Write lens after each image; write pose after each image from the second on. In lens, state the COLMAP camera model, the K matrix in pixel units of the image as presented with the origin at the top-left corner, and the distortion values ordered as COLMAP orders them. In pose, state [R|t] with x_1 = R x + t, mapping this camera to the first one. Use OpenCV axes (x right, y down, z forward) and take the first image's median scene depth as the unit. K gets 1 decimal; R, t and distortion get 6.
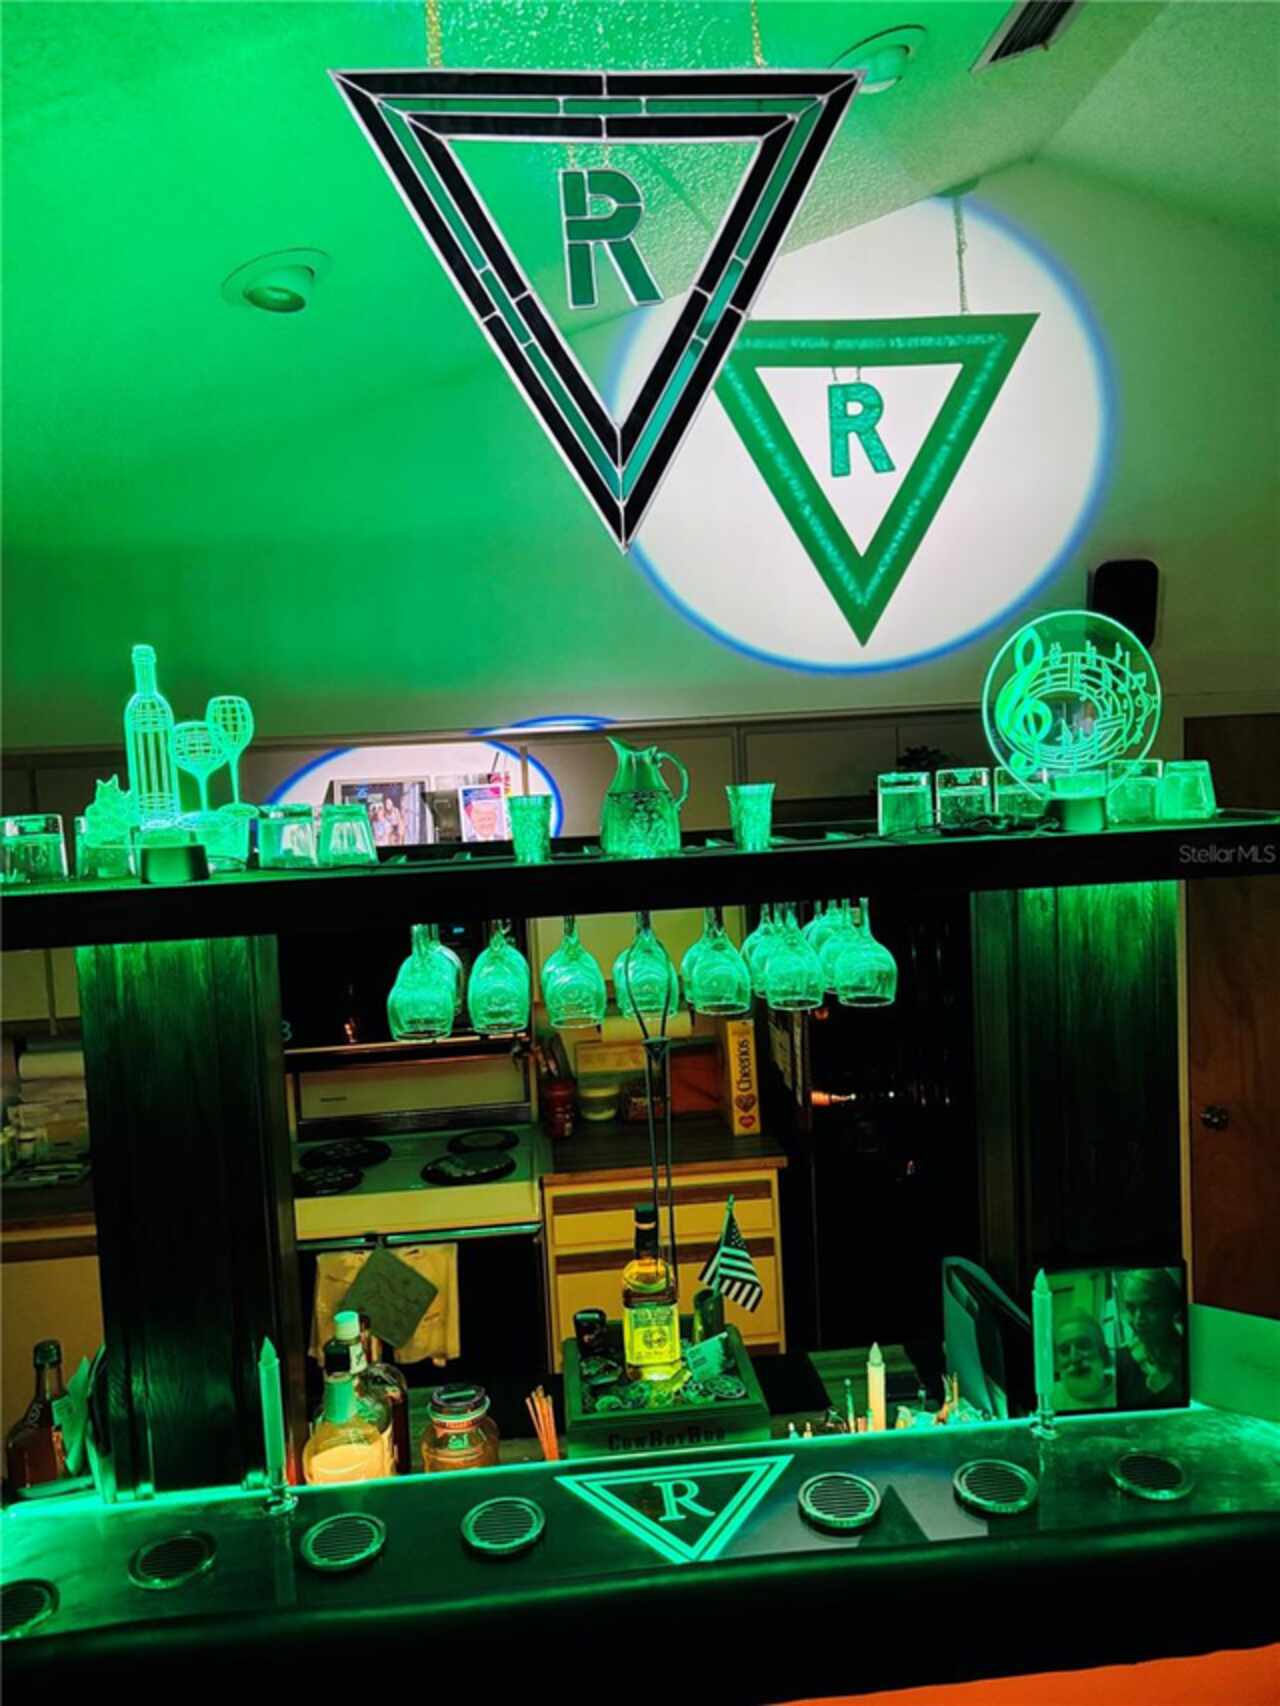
lens RADIAL K [[1298.3, 0, 638.9], [0, 1298.3, 857.4], [0, 0, 1]] dist [0.013209, -0.012633]
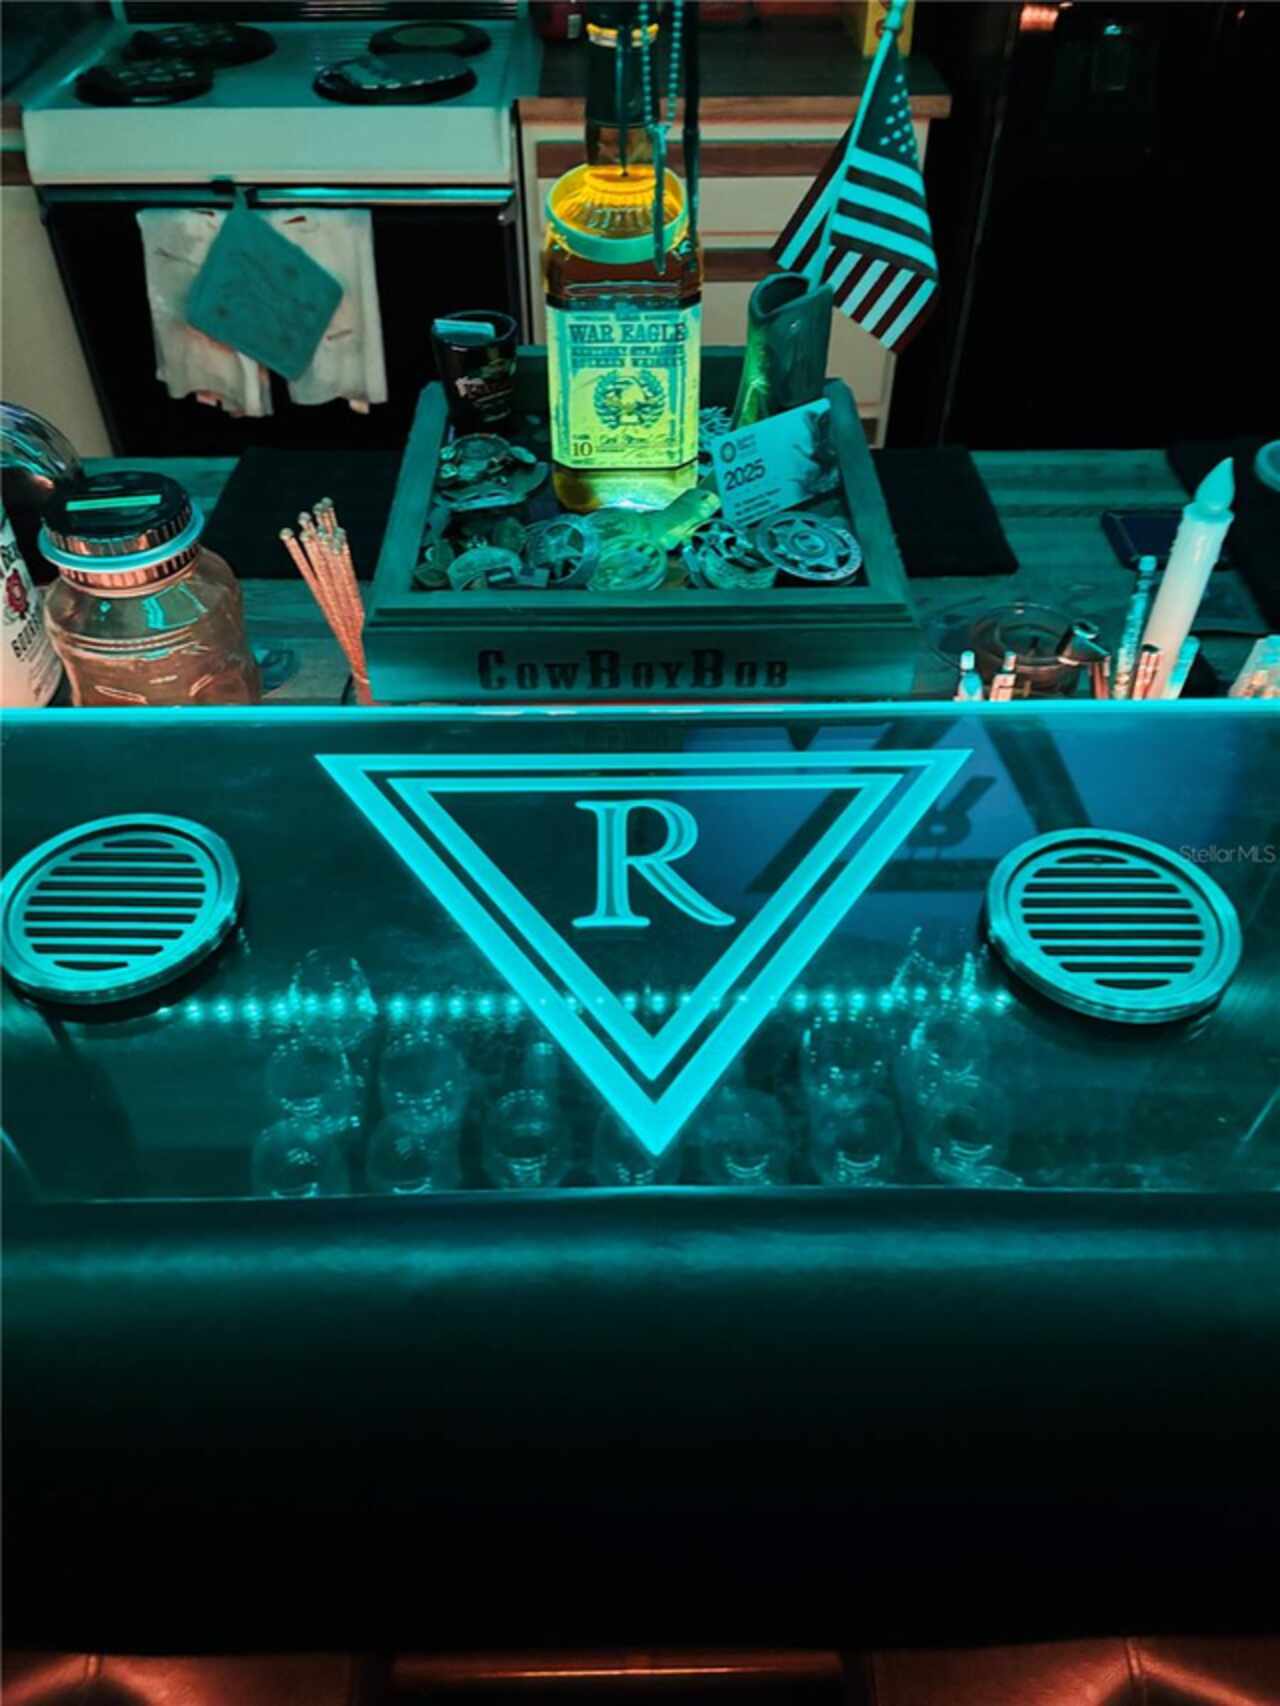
lens RADIAL K [[1298.3, 0, 636.5], [0, 1298.3, 862.6], [0, 0, 1]] dist [0.013209, -0.012633]
pose [[0.996076, 0.086564, -0.018429, 0.031837], [-0.054174, 0.761006, 0.646479, 0.232711], [0.069986, -0.642944, 0.762709, 0.639120]]
